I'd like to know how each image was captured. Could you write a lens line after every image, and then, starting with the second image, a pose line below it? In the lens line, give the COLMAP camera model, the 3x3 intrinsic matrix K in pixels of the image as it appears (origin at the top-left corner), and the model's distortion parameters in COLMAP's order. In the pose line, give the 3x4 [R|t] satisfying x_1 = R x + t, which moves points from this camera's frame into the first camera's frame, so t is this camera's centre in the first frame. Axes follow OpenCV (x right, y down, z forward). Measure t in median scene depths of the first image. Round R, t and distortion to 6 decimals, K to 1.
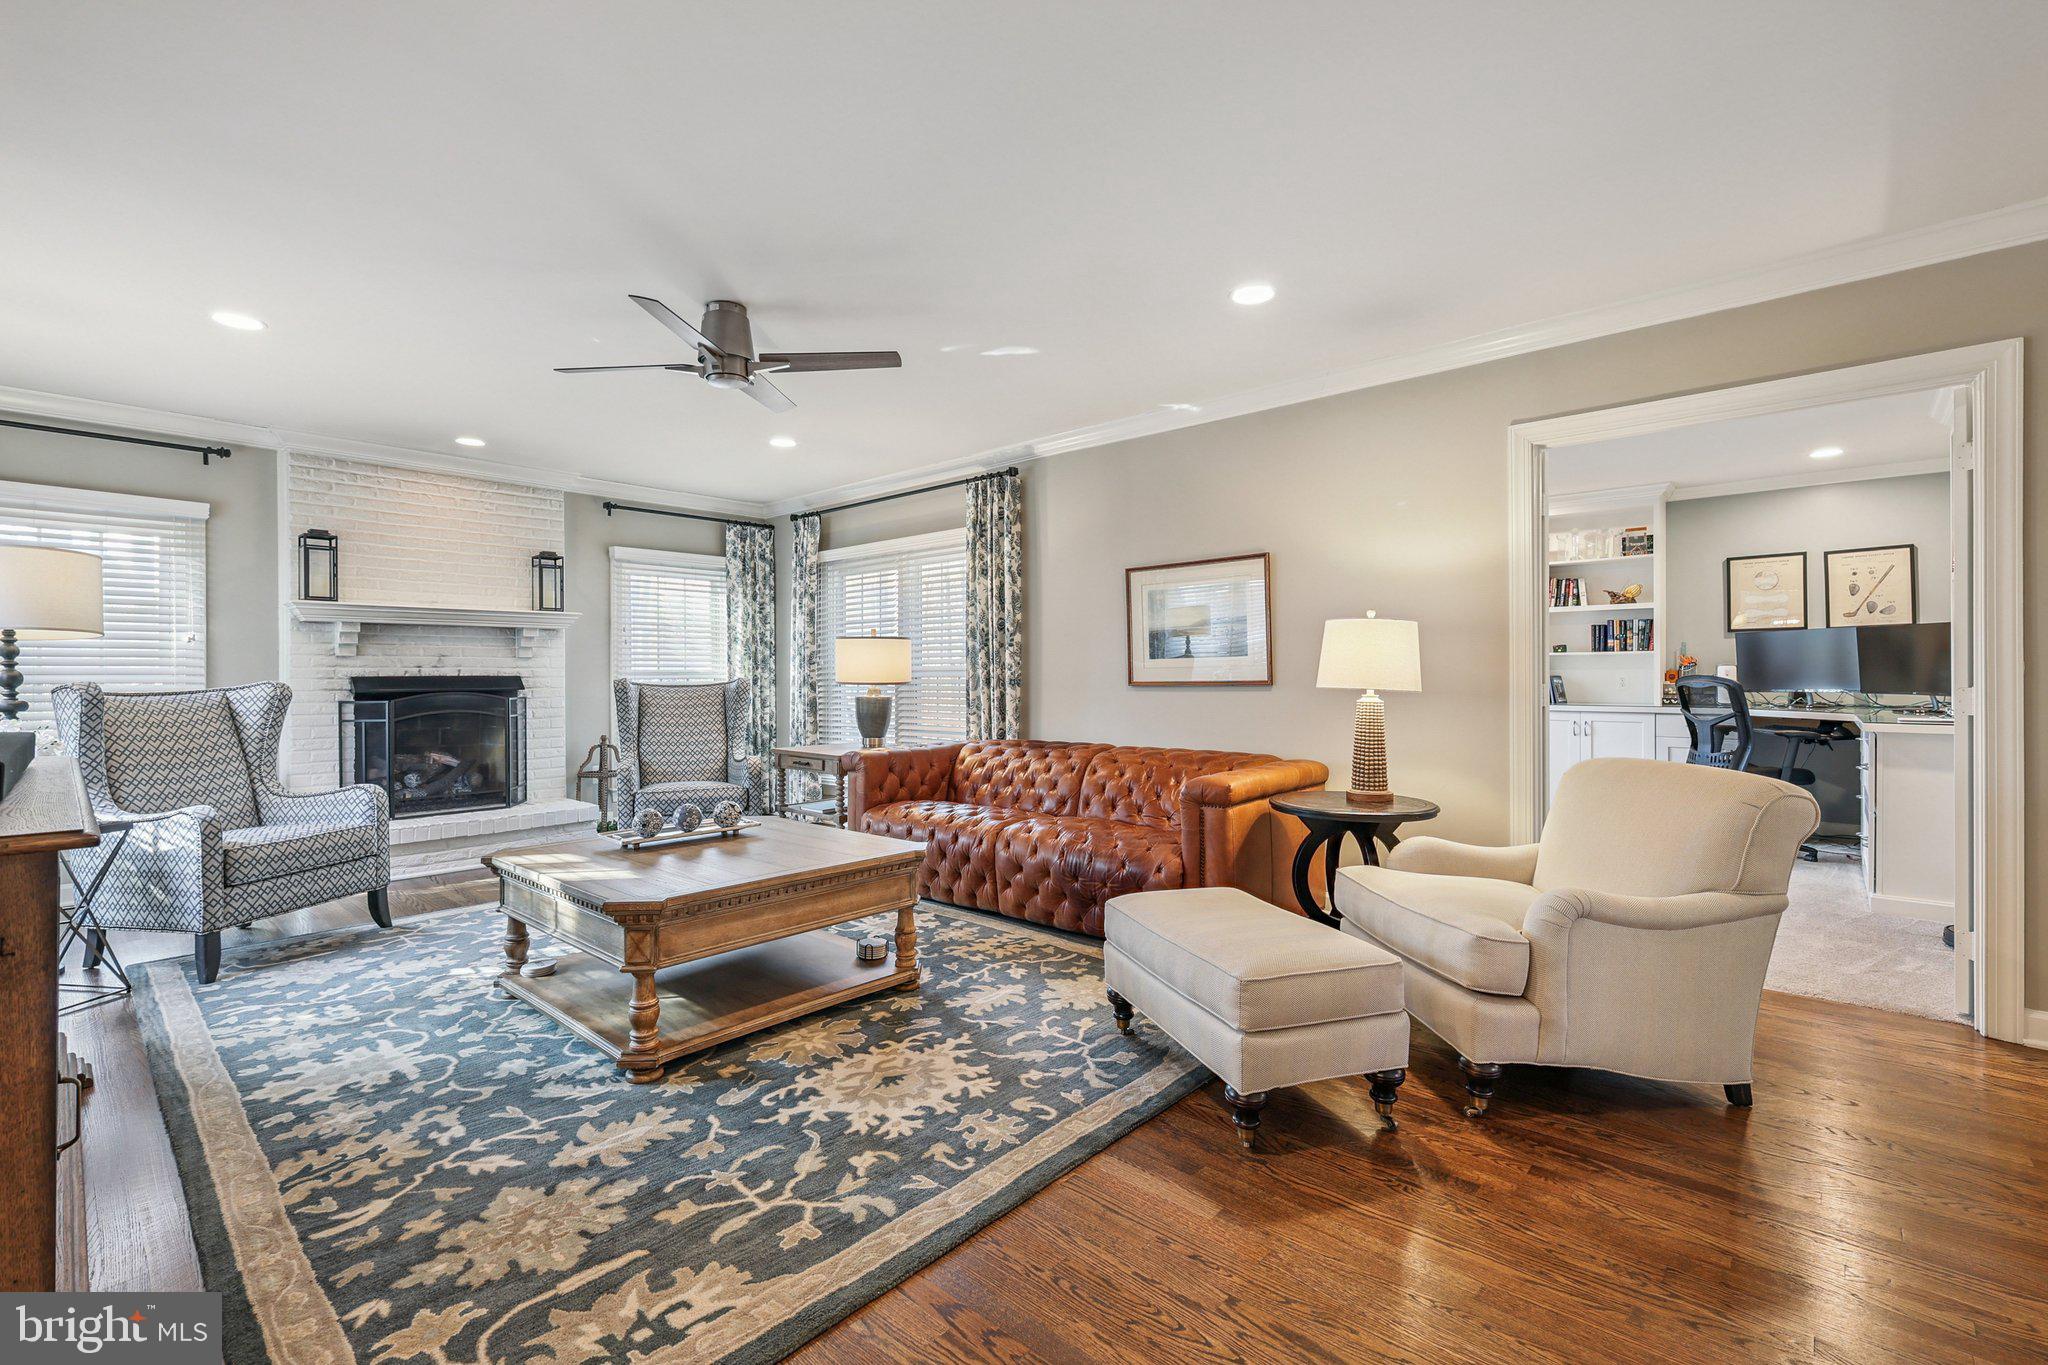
lens RADIAL K [[890.5, 0, 1026.9], [0, 890.5, 678.3], [0, 0, 1]] dist [0.004275, 0.000011]
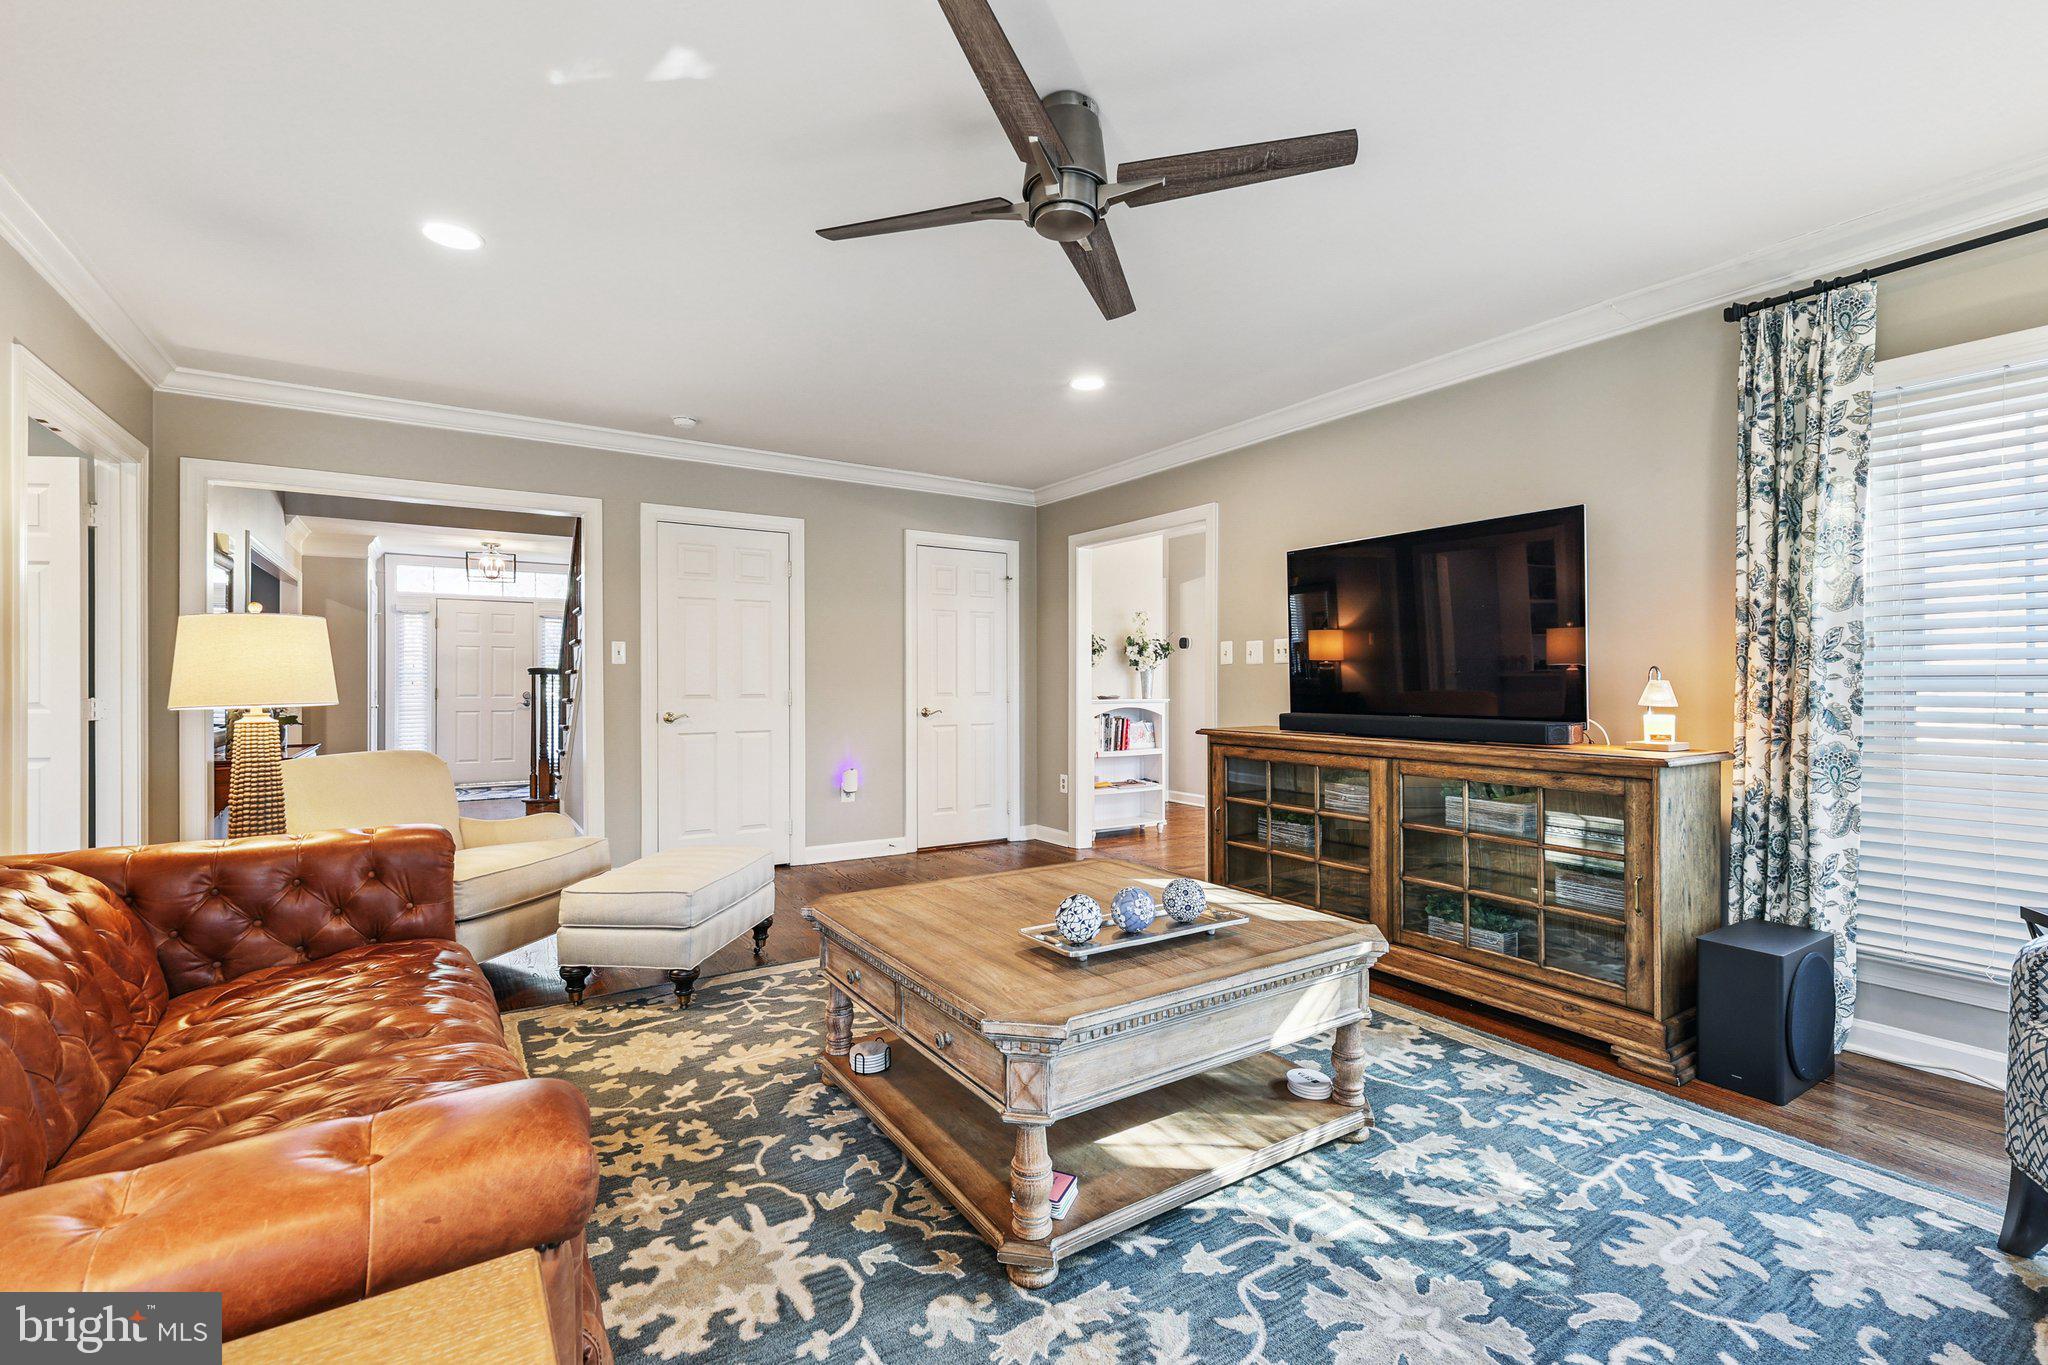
lens RADIAL K [[890.5, 0, 1031.1], [0, 890.5, 683.3], [0, 0, 1]] dist [0.004275, 0.000011]
pose [[-0.968340, 0.005313, 0.249578, -0.507538], [0.006025, 0.999980, 0.002088, -0.004641], [-0.249562, 0.003525, -0.968352, 1.751401]]
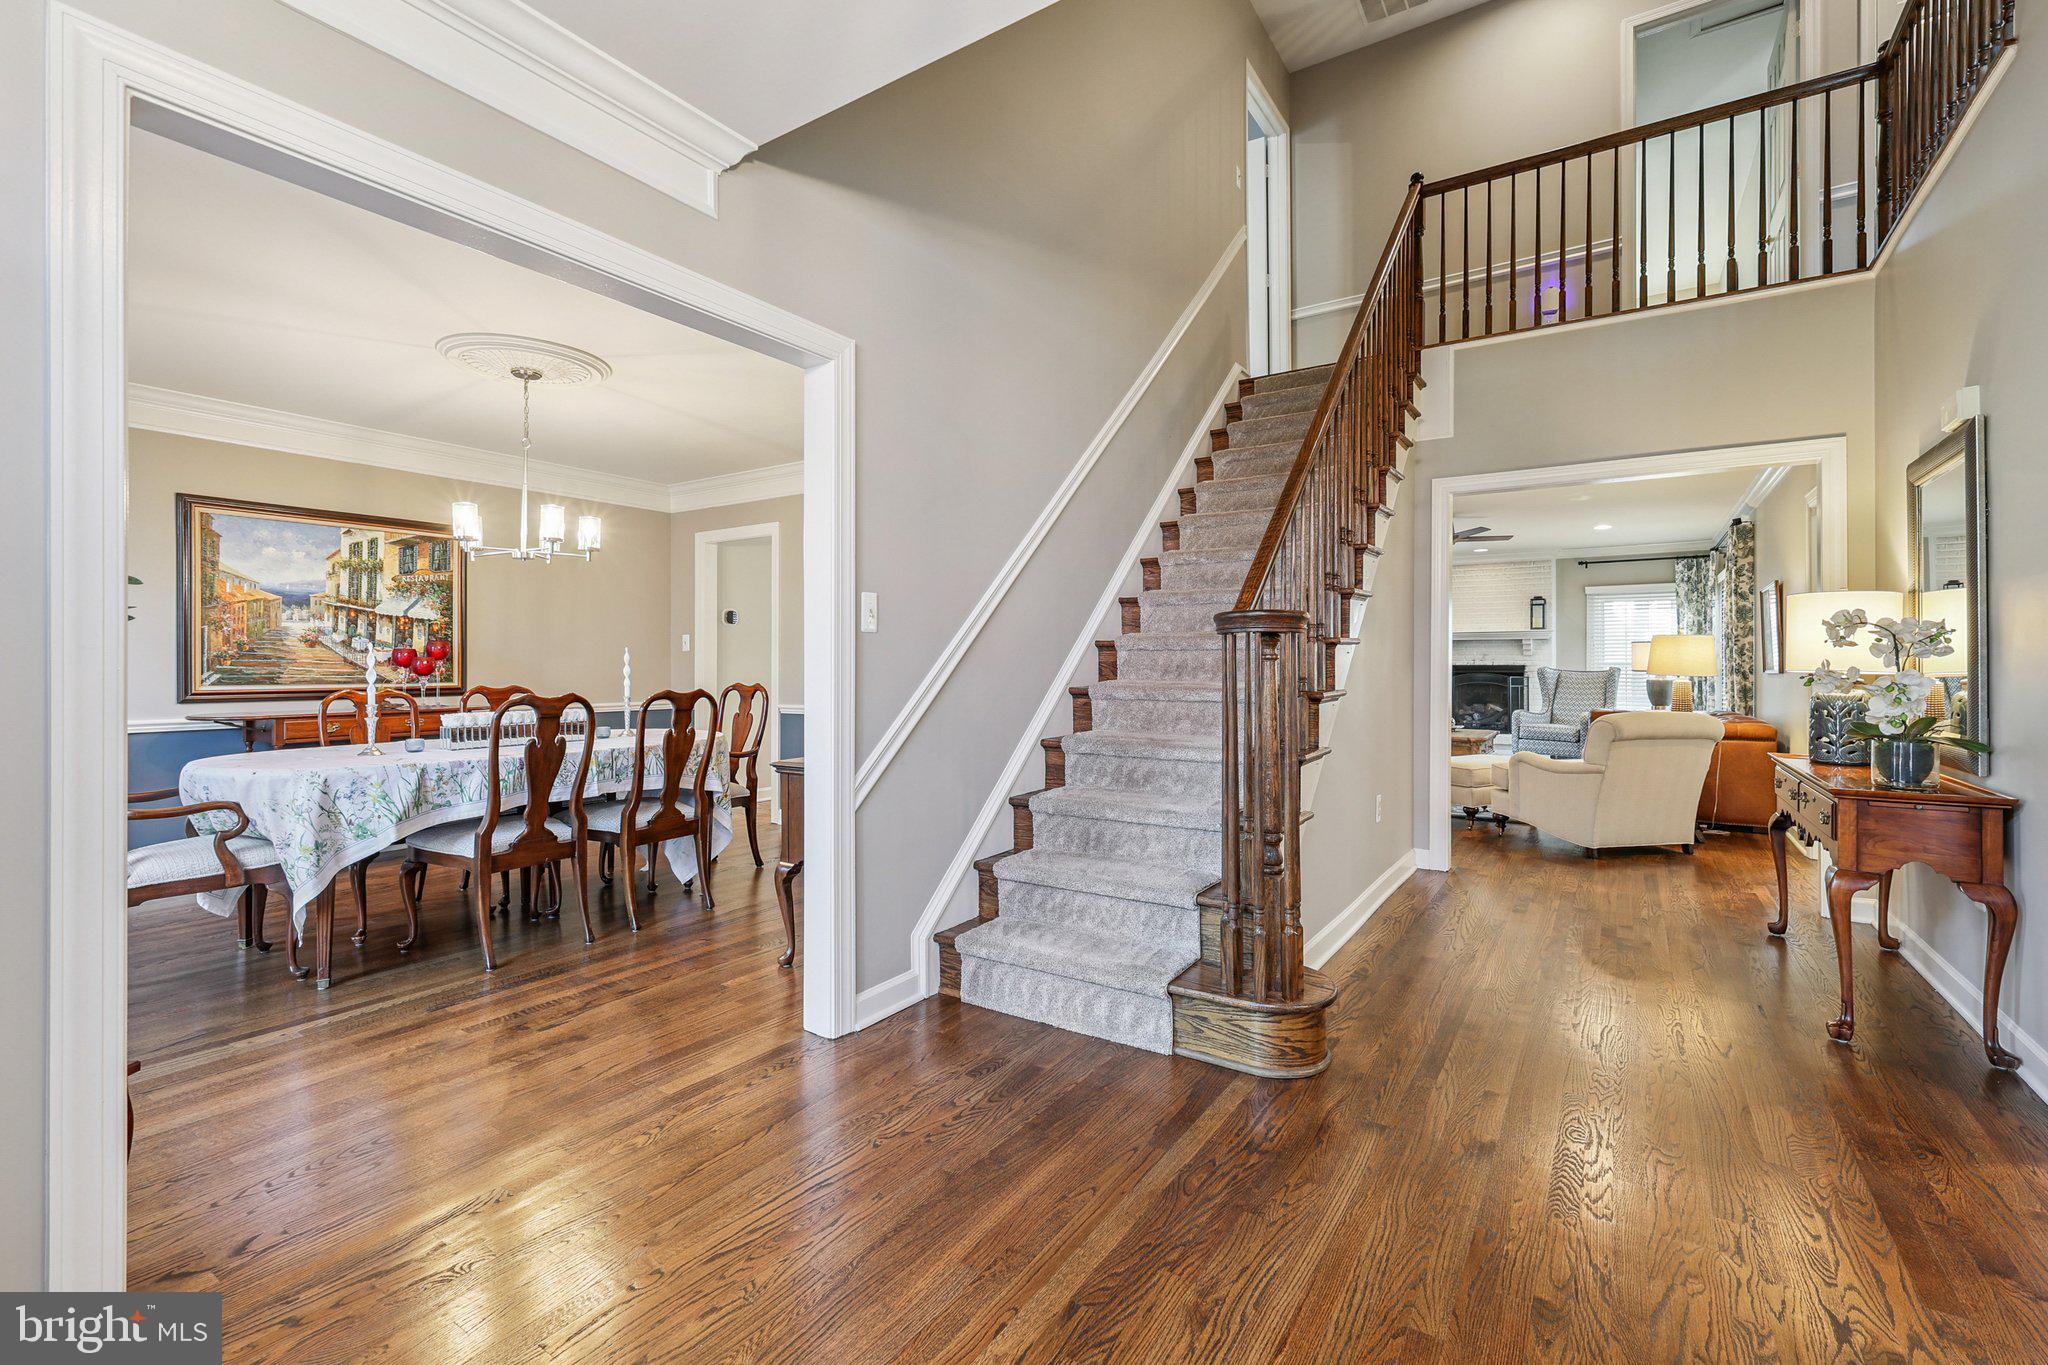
lens RADIAL K [[890.5, 0, 1029.6], [0, 890.5, 657.3], [0, 0, 1]] dist [0.004275, 0.000011]
pose [[0.146083, -0.002343, -0.989270, 2.096272], [-0.004786, 0.999984, -0.003075, -0.015995], [0.989261, 0.005184, 0.146070, -0.534377]]
